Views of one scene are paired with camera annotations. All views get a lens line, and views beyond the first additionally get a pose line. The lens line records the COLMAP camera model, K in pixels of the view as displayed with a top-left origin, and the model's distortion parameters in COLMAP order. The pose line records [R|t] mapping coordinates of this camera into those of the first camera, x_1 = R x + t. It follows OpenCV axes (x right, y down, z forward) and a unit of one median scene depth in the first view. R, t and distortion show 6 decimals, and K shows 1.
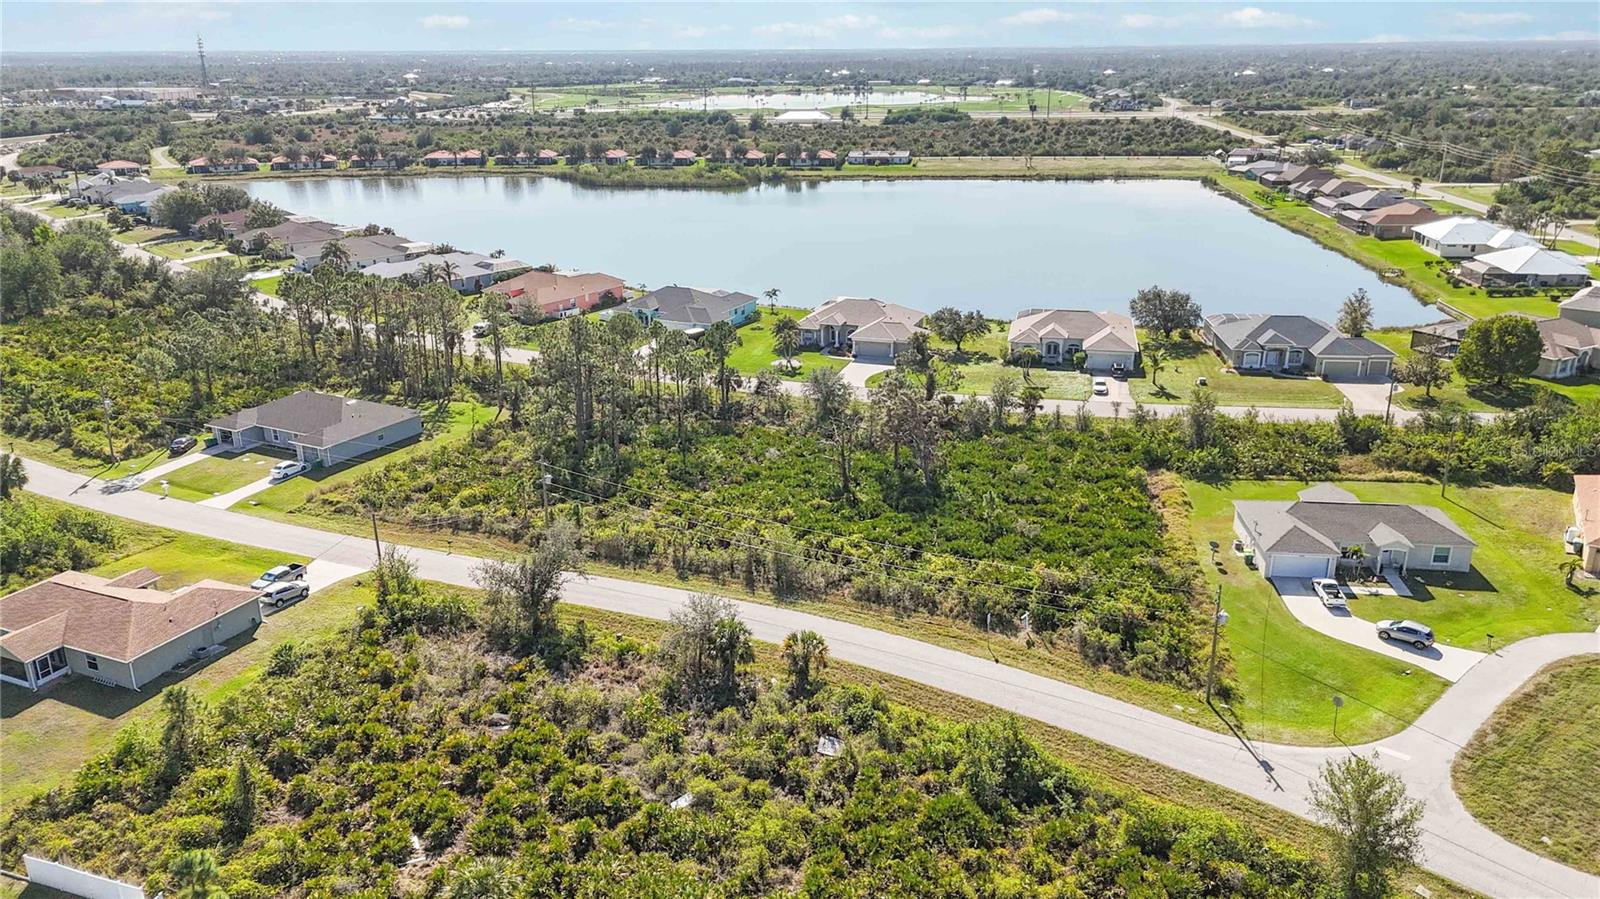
lens RADIAL K [[1171.2, 0, 801.9], [0, 1171.2, 446.2], [0, 0, 1]] dist [0.052595, -0.047508]
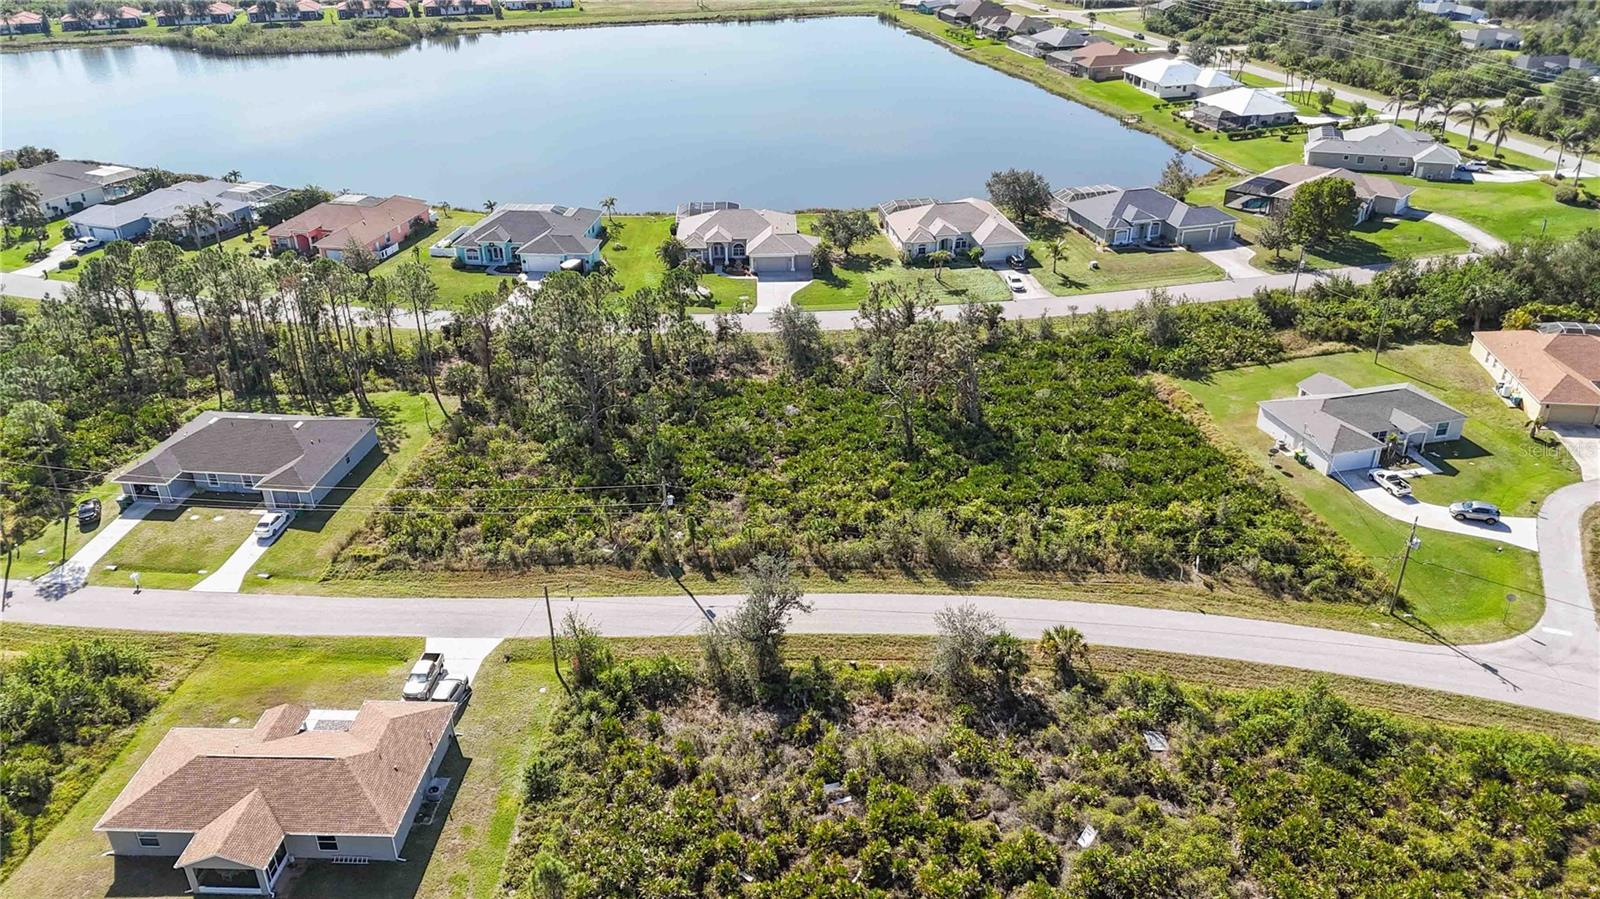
lens RADIAL K [[1171.2, 0, 801.4], [0, 1171.2, 456.3], [0, 0, 1]] dist [0.052595, -0.047508]
pose [[0.933822, -0.168321, 0.315664, -0.323961], [0.117271, 0.977667, 0.174399, -0.122460], [-0.337969, -0.125840, 0.932706, 0.094149]]
